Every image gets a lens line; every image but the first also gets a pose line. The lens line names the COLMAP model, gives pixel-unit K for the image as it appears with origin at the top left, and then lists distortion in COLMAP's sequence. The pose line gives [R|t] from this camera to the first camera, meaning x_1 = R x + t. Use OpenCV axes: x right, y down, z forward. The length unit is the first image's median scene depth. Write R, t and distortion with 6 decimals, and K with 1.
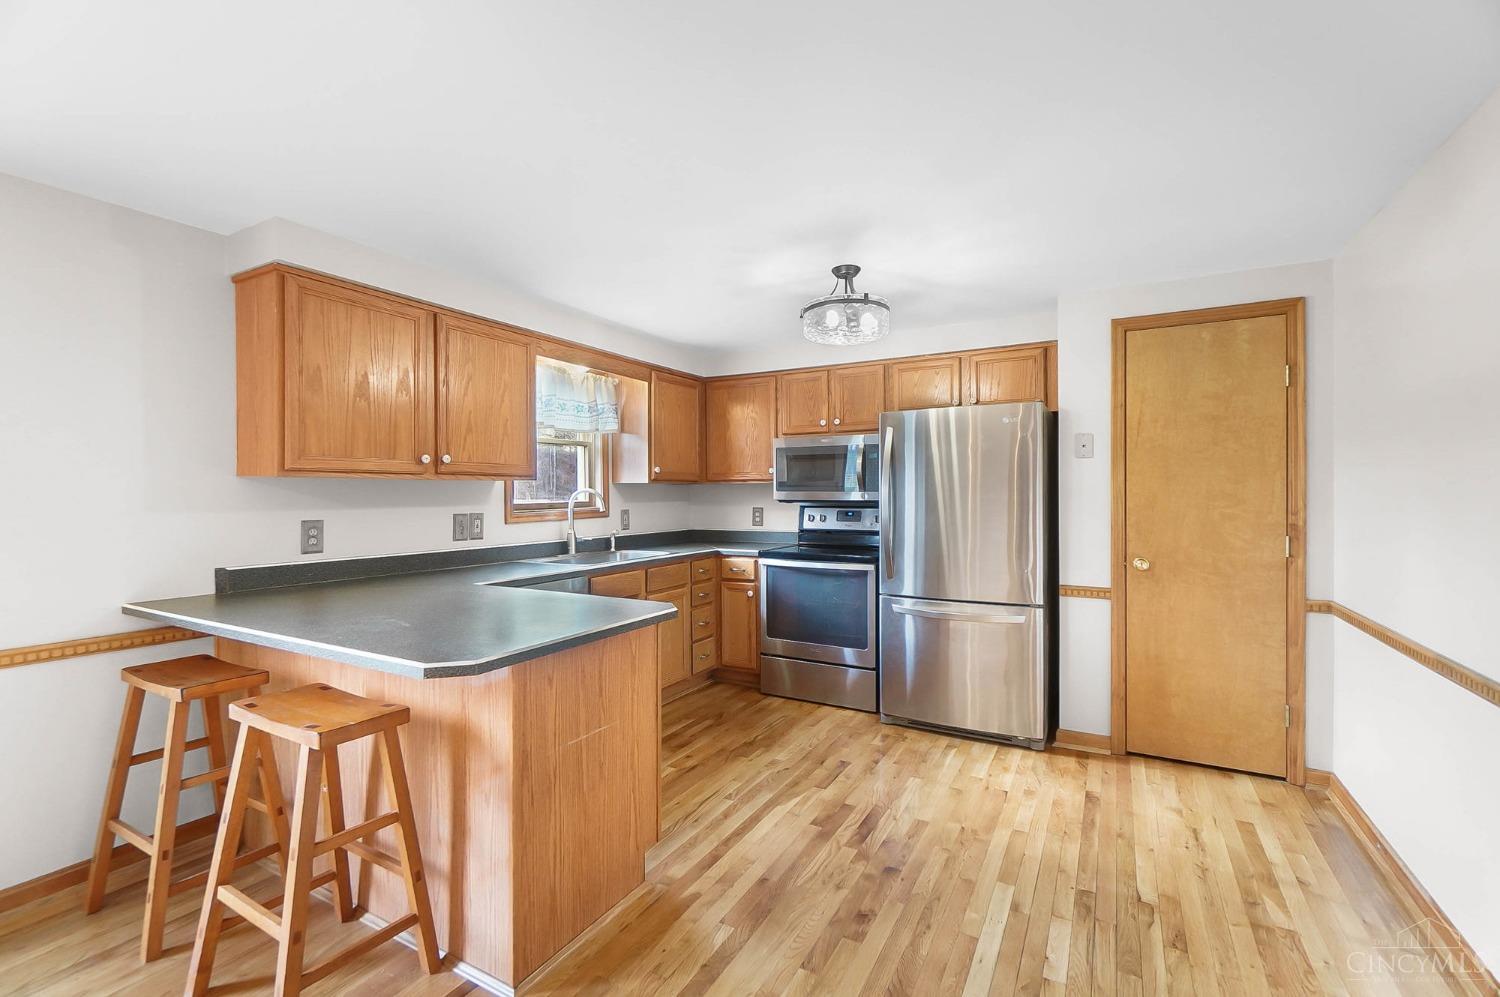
lens RADIAL K [[649.6, 0, 750.4], [0, 649.6, 494.2], [0, 0, 1]] dist [-0.000584, -0.000748]
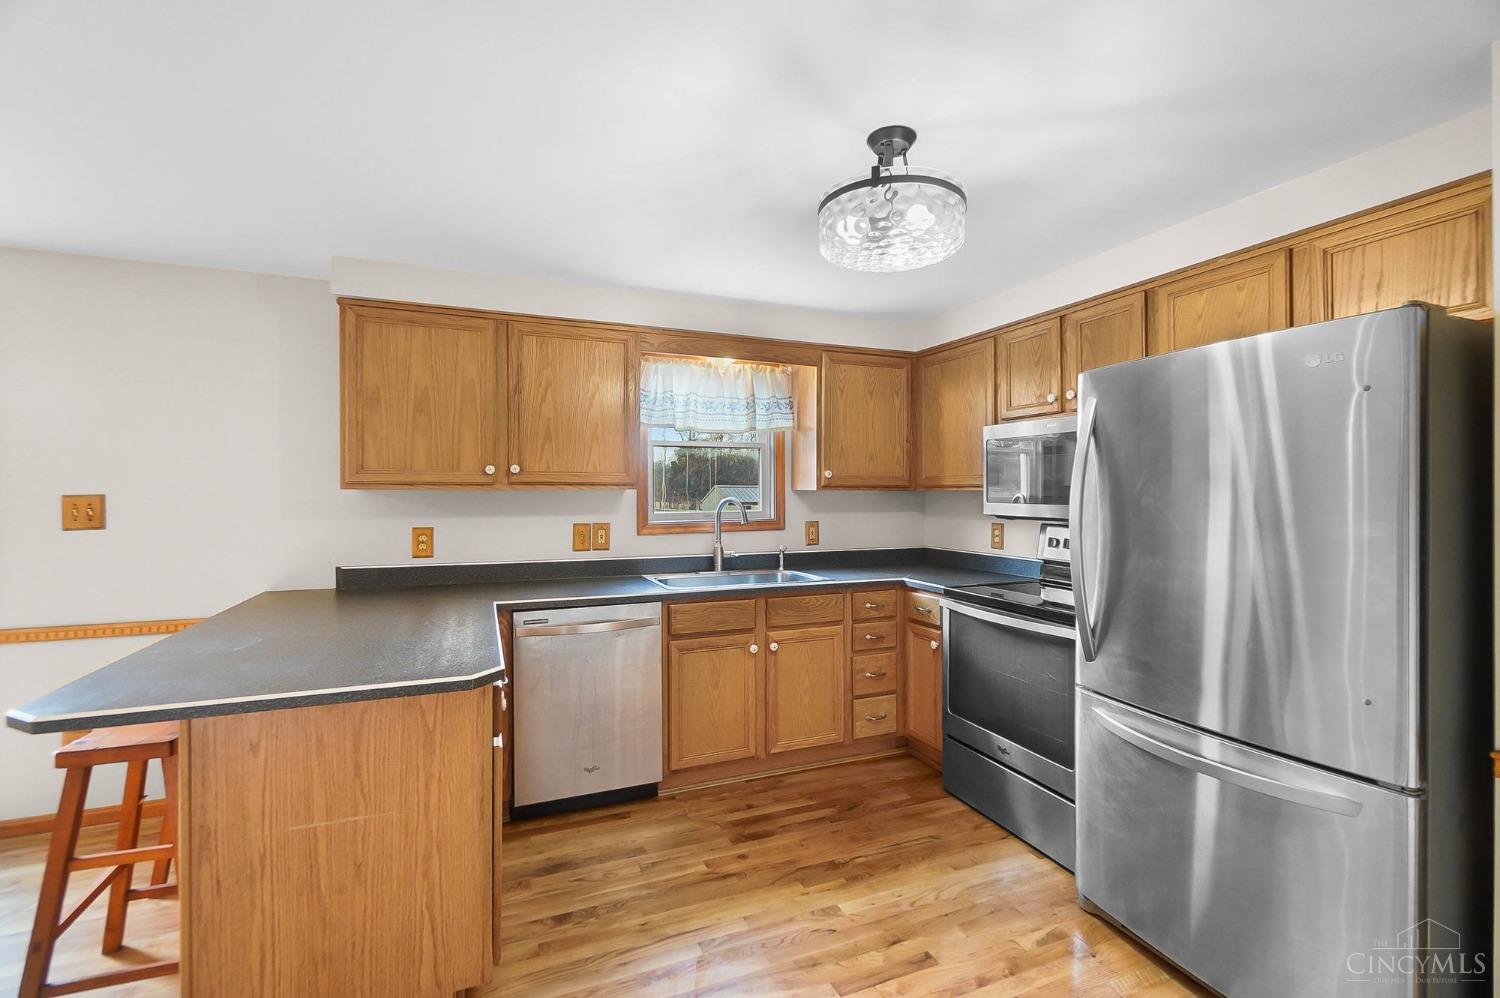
lens RADIAL K [[649.6, 0, 750.9], [0, 649.6, 493.0], [0, 0, 1]] dist [-0.000584, -0.000748]
pose [[0.786185, 0.006430, -0.617958, 0.296706], [-0.006271, 0.999977, 0.002427, -0.016291], [0.617959, 0.001967, 0.786208, 0.324102]]
